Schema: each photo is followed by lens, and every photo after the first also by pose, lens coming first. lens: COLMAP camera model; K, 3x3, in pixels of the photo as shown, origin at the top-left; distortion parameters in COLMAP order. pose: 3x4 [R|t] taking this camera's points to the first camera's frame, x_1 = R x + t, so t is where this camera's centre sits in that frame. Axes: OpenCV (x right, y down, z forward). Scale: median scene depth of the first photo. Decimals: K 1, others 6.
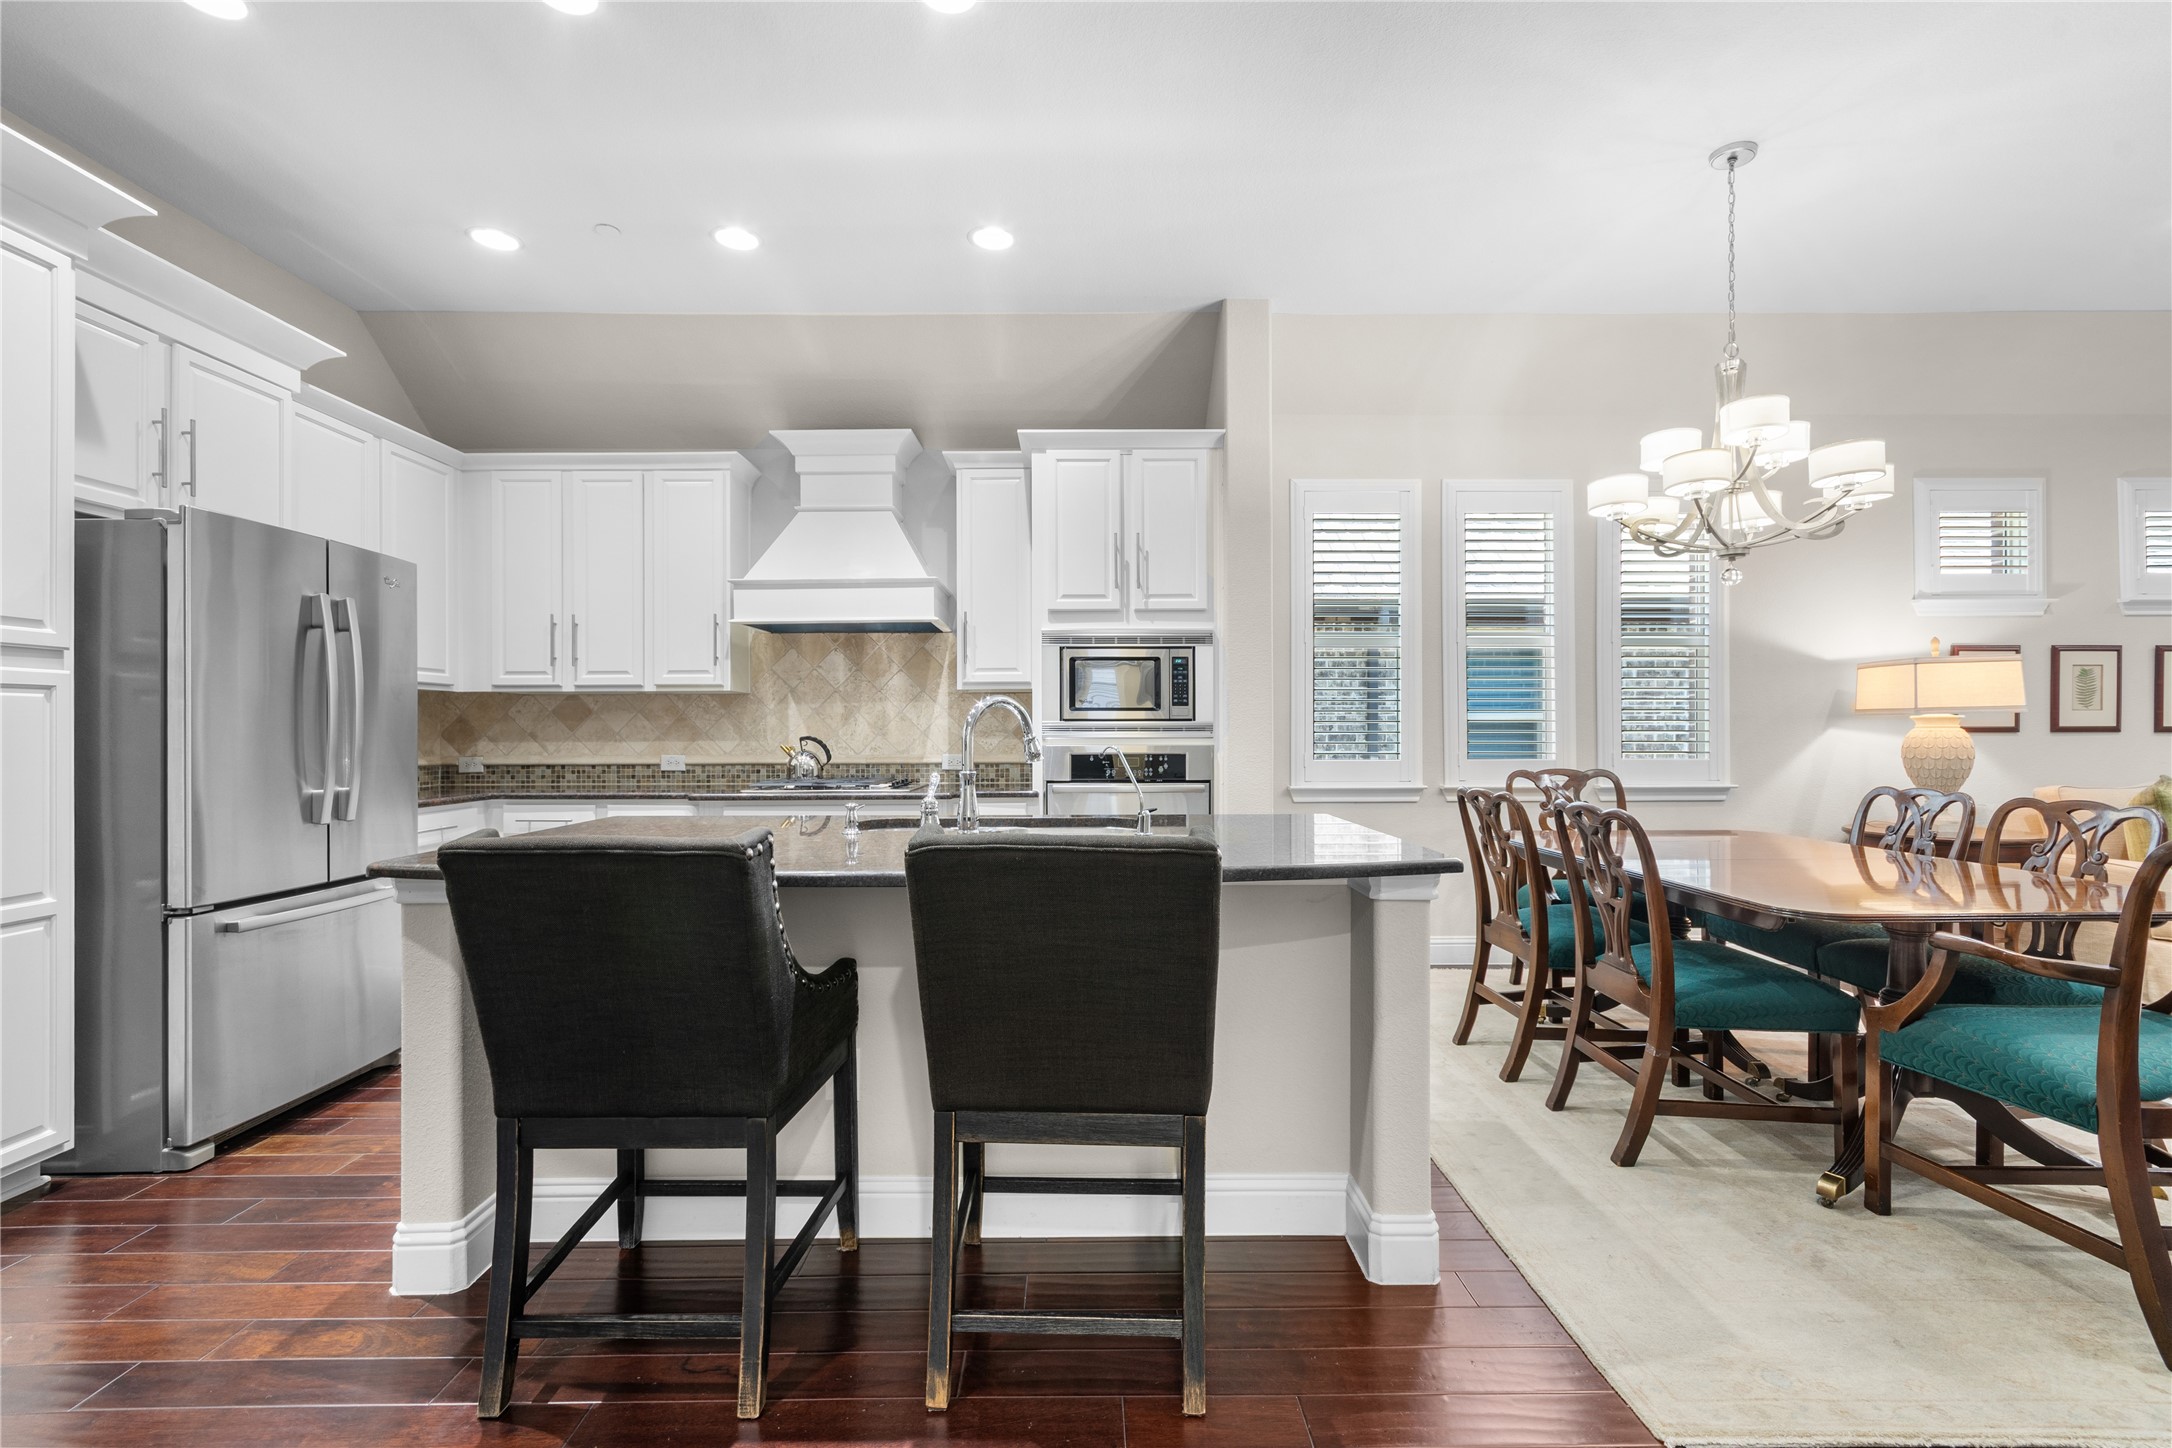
lens RADIAL K [[953.6, 0, 1084.8], [0, 953.6, 727.1], [0, 0, 1]] dist [0.003129, 0.000327]
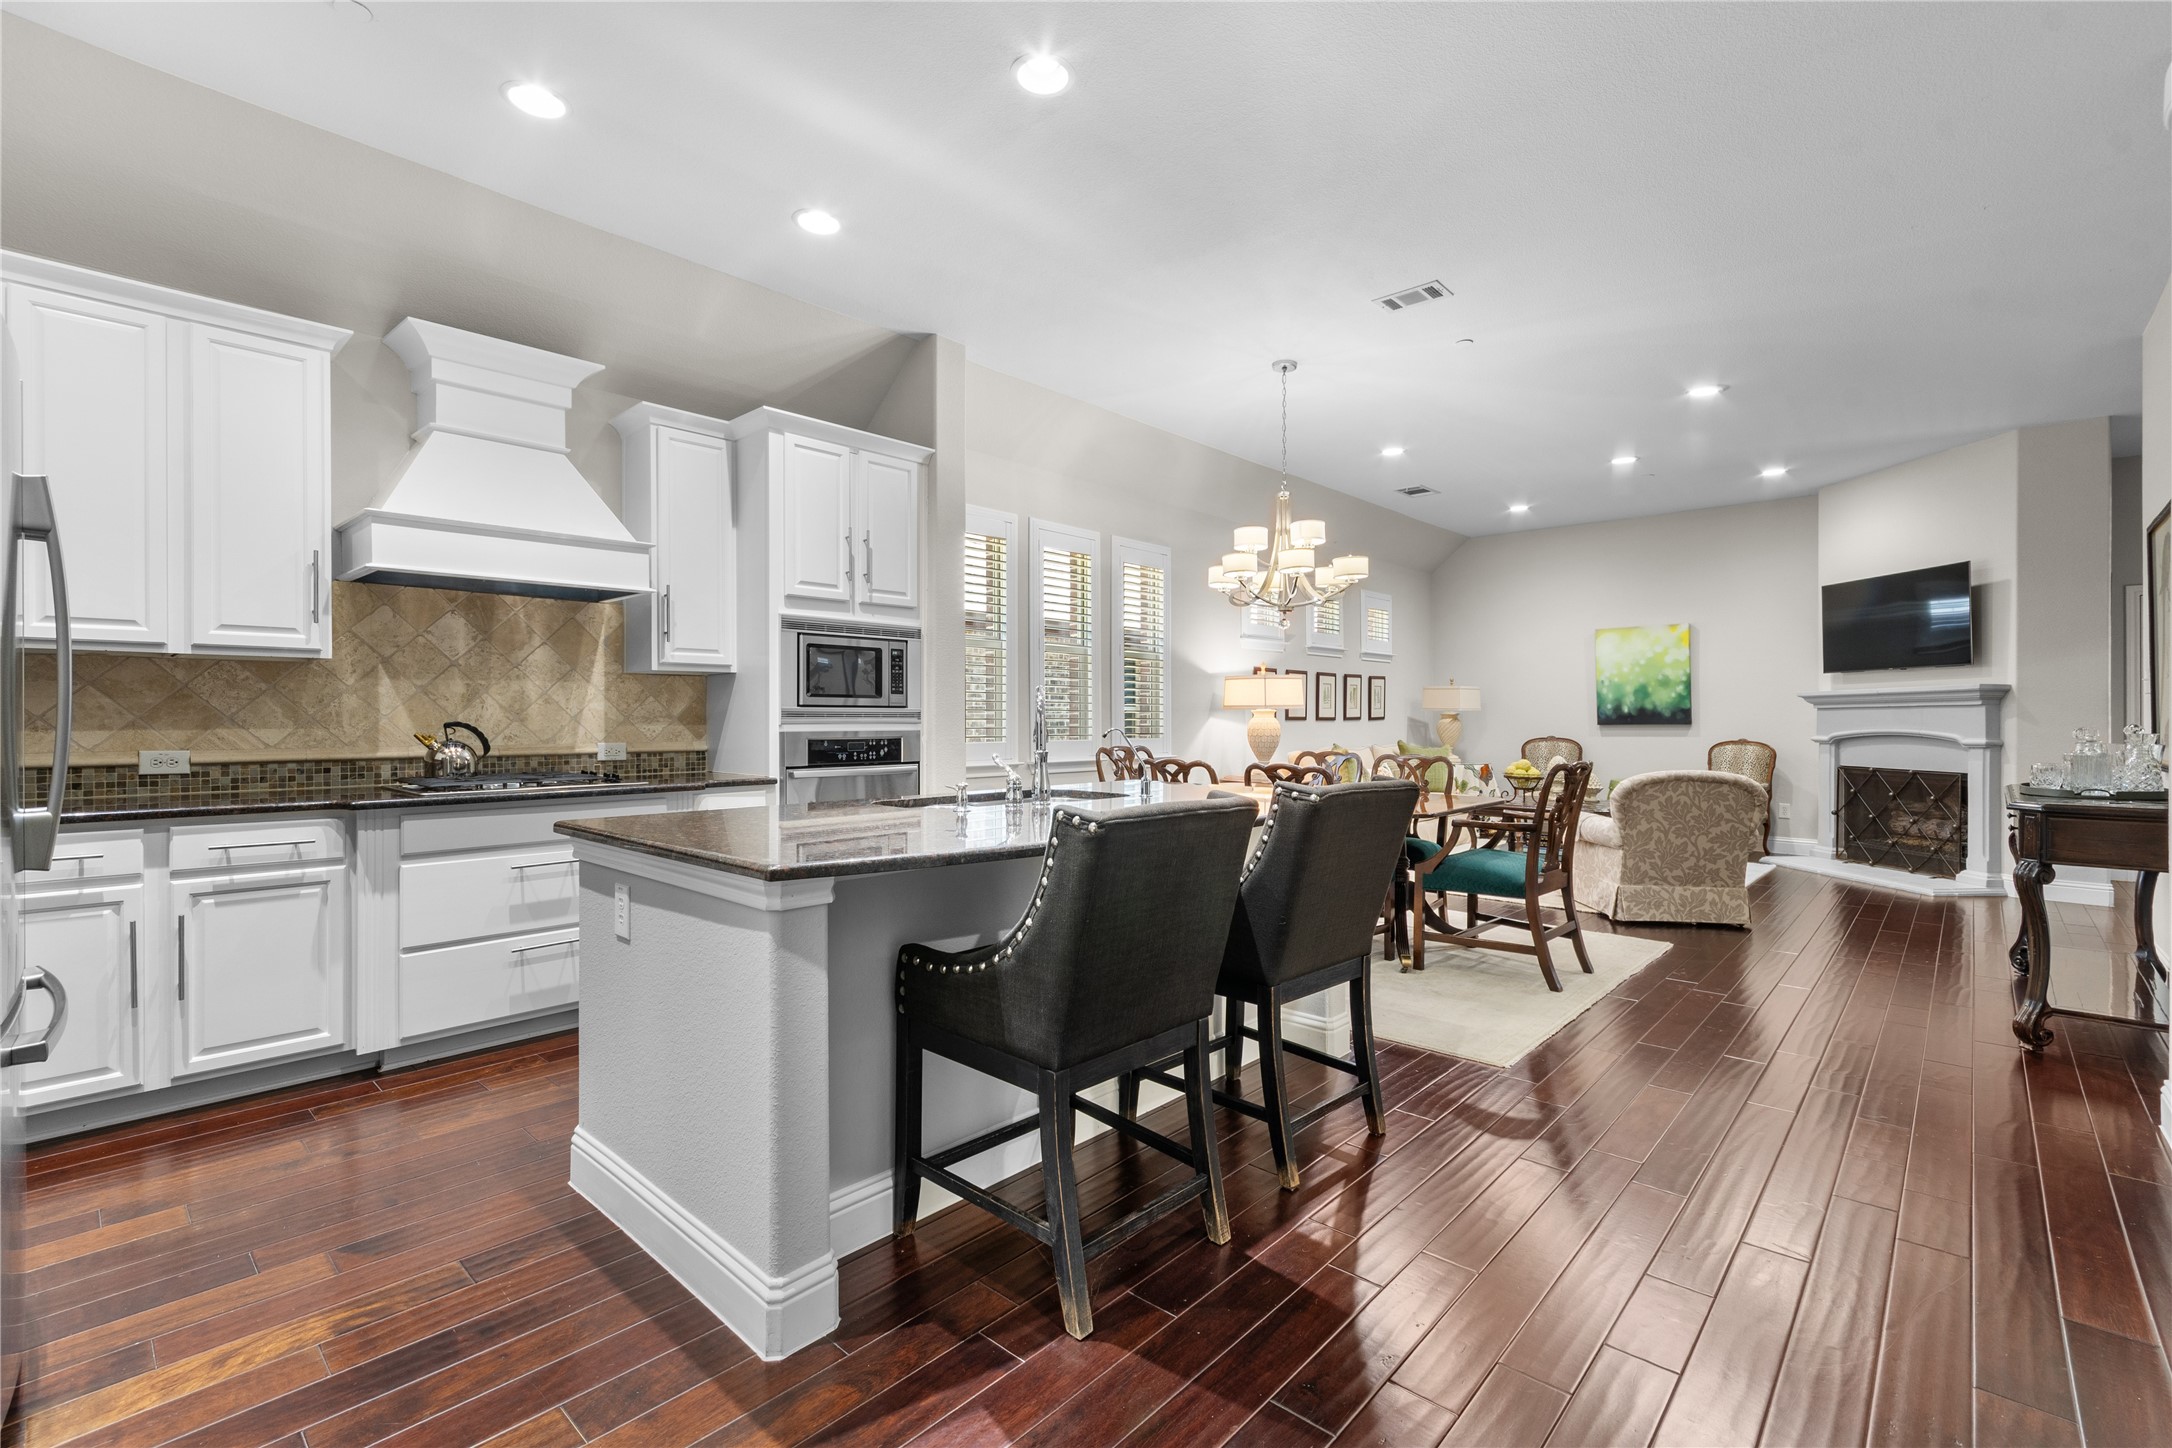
lens RADIAL K [[953.6, 0, 1086.2], [0, 953.6, 718.8], [0, 0, 1]] dist [0.003129, 0.000327]
pose [[0.685695, 0.002884, 0.727883, -0.543644], [-0.005713, 0.999983, 0.001419, 0.003190], [-0.727867, -0.005131, 0.685699, 0.094322]]
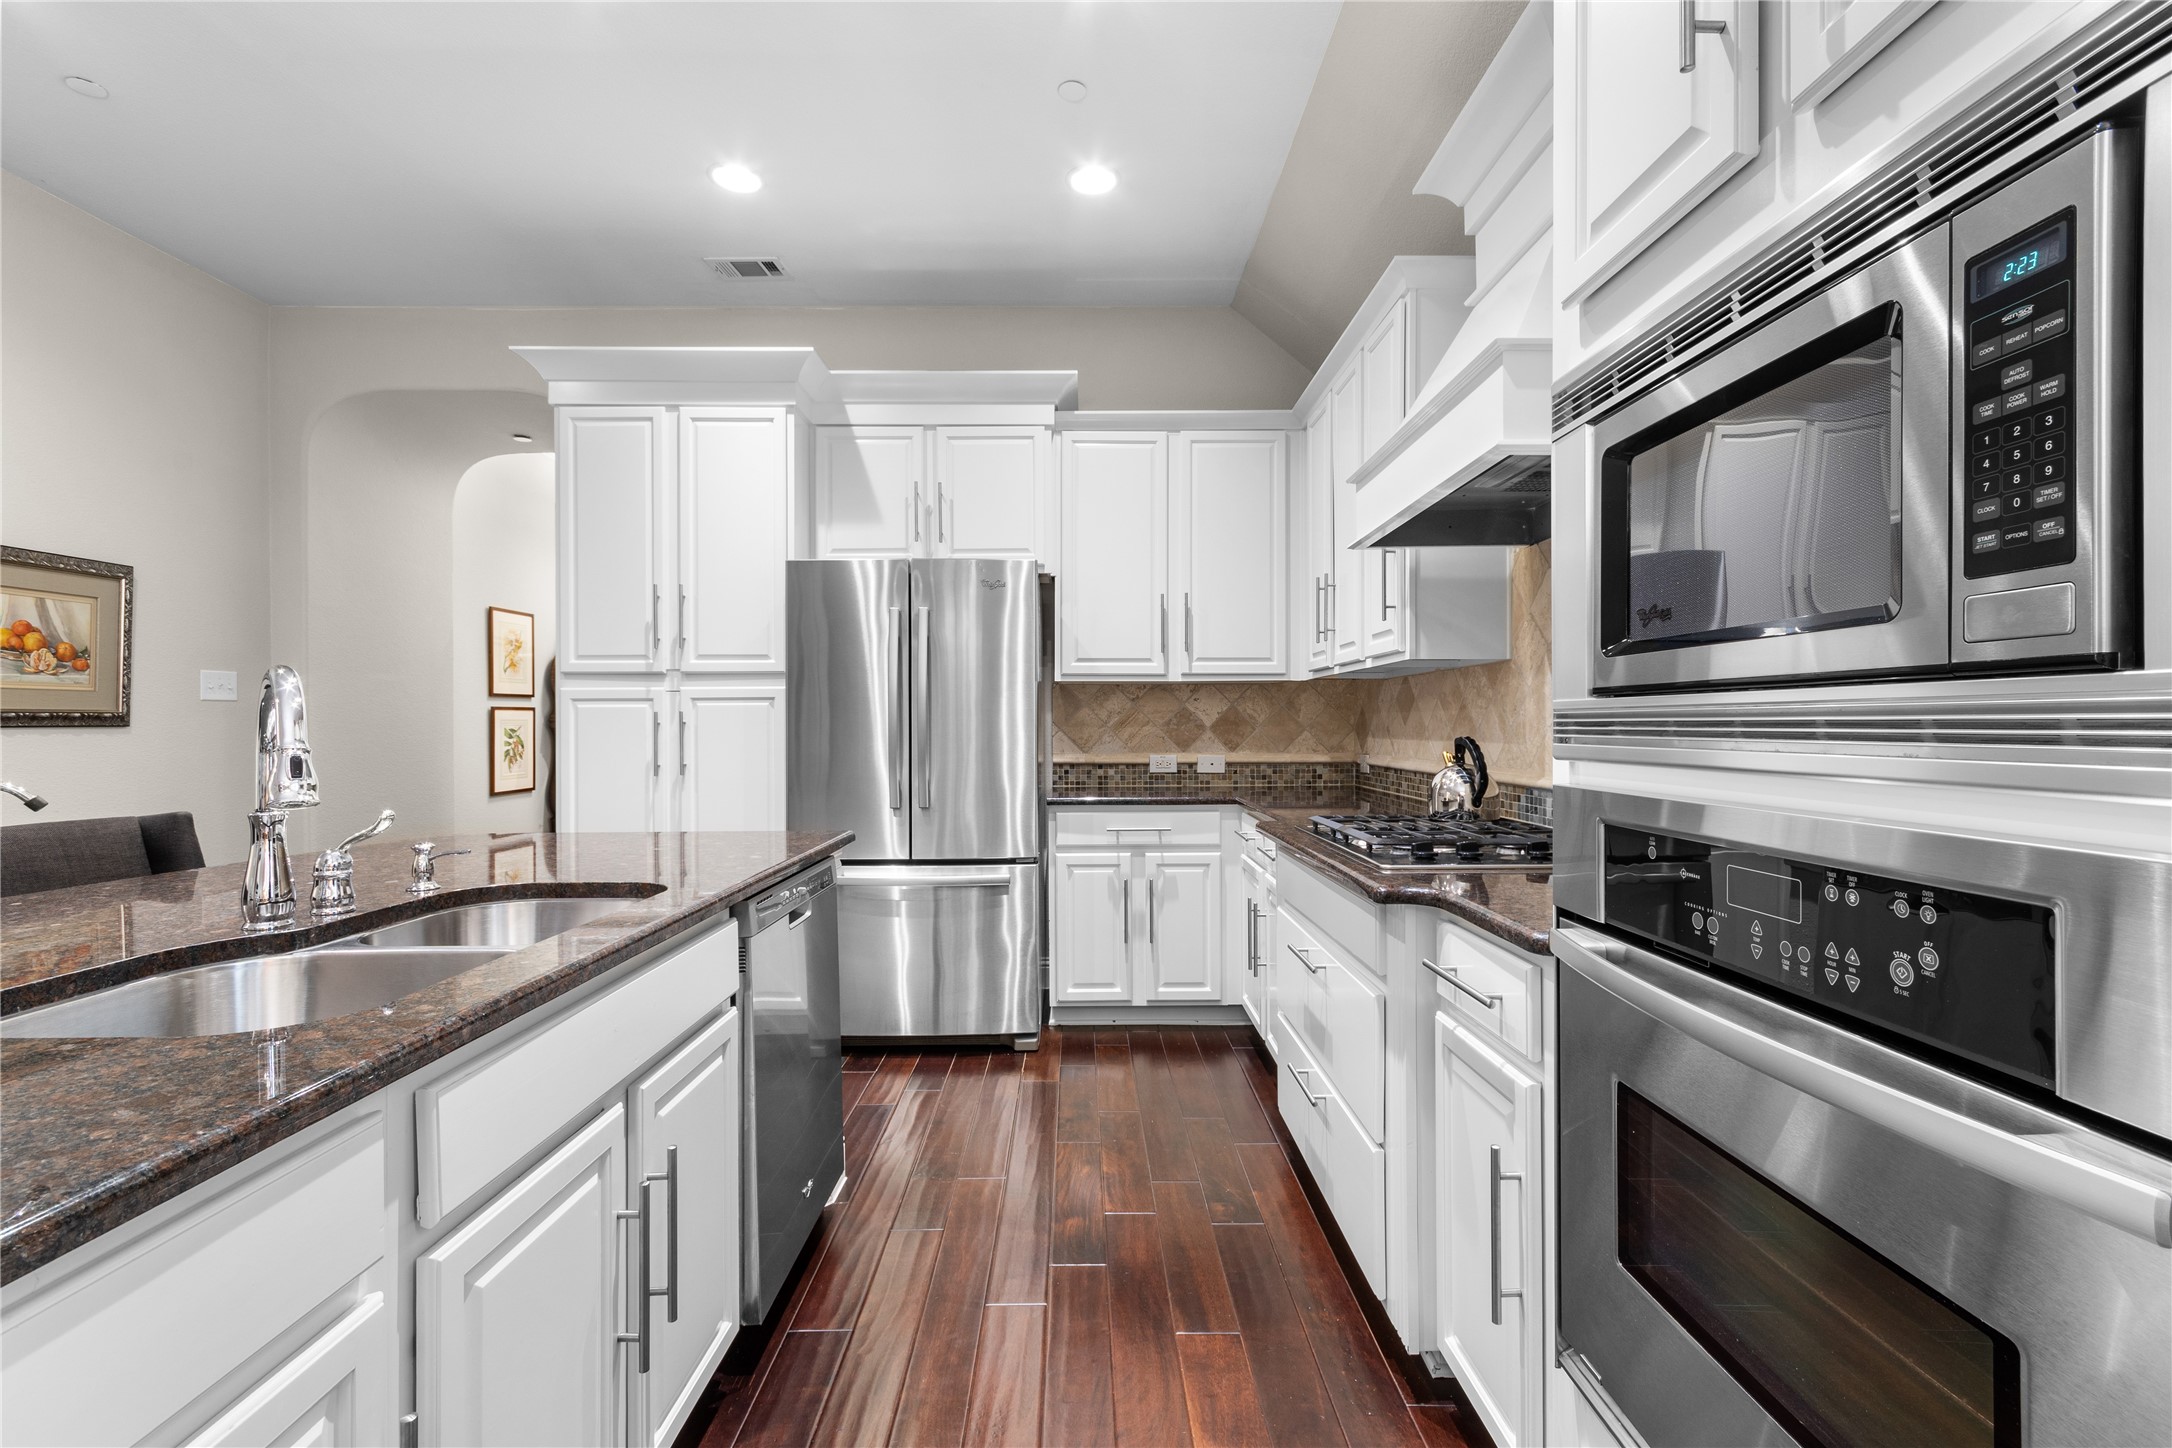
lens RADIAL K [[953.6, 0, 1093.7], [0, 953.6, 727.6], [0, 0, 1]] dist [0.003129, 0.000327]
pose [[0.005244, 0.006077, -0.999968, 0.244617], [0.008230, 0.999947, 0.006120, -0.000272], [0.999952, -0.008262, 0.005194, 0.855722]]
